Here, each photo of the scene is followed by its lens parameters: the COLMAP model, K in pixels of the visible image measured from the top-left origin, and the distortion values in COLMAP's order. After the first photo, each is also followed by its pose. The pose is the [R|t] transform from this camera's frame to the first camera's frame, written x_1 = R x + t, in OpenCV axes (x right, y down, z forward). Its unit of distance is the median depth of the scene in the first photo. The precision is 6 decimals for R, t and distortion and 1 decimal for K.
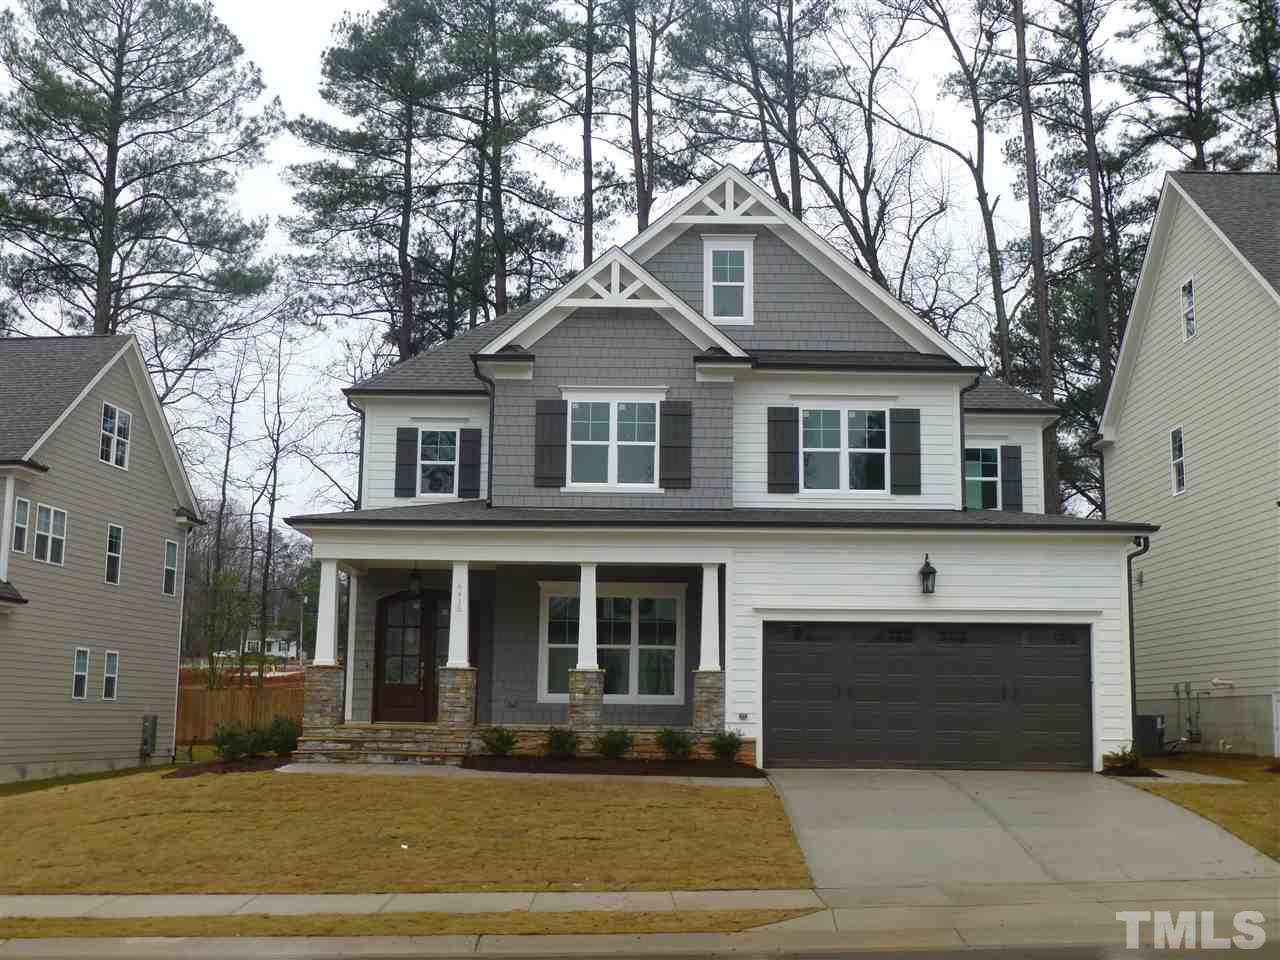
lens RADIAL K [[1401.5, 0, 640.0], [0, 1401.5, 480.0], [0, 0, 1]] dist [-0.081883, -0.005960]
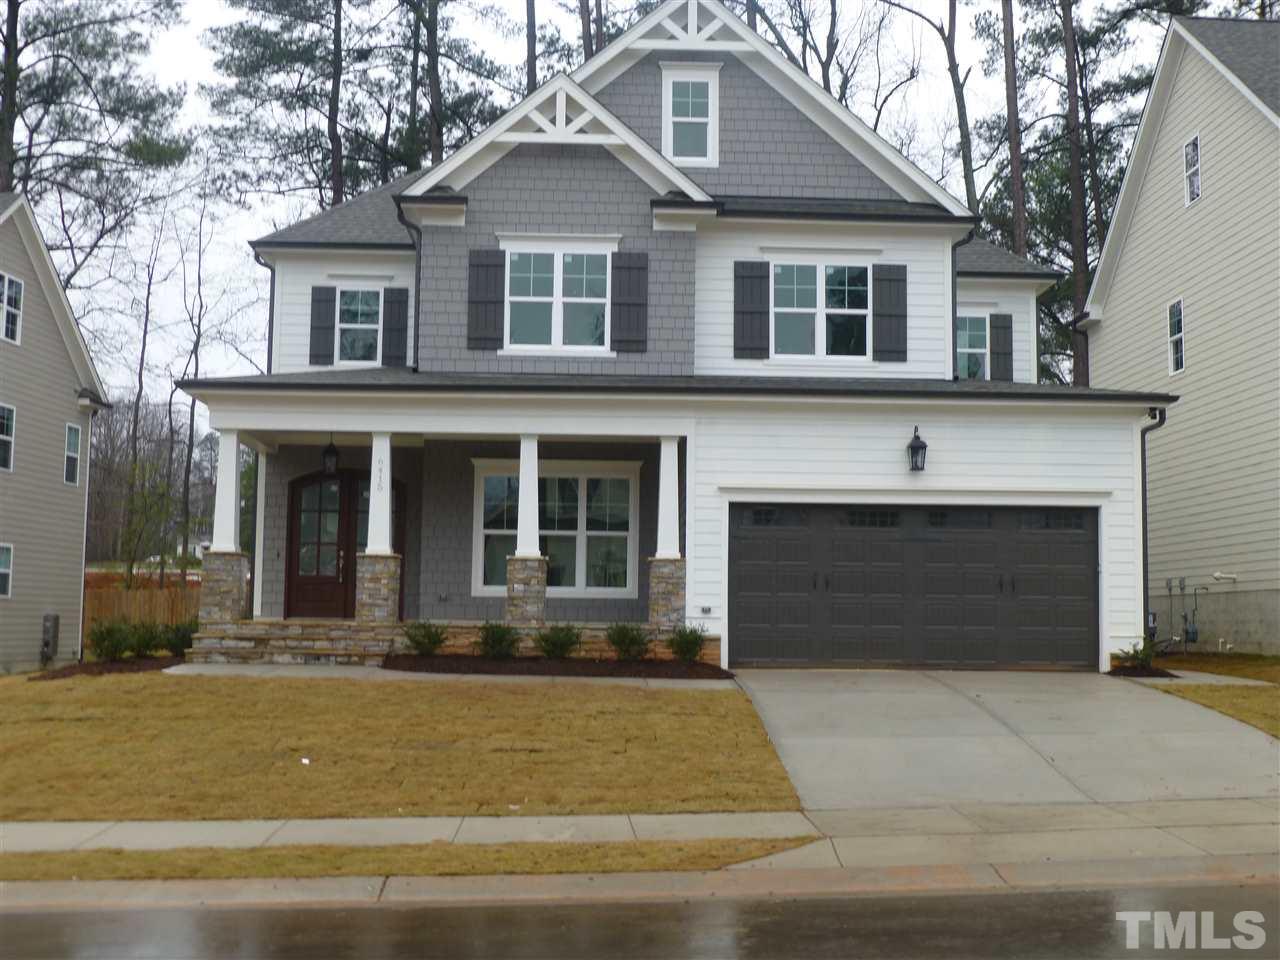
lens RADIAL K [[1424.9, 0, 640.0], [0, 1424.9, 480.0], [0, 0, 1]] dist [-0.115969, 0.036915]
pose [[0.999247, 0.002162, 0.038742, -0.002067], [-0.004790, 0.997684, 0.067848, 0.024802], [-0.038506, -0.067982, 0.996943, 0.106728]]
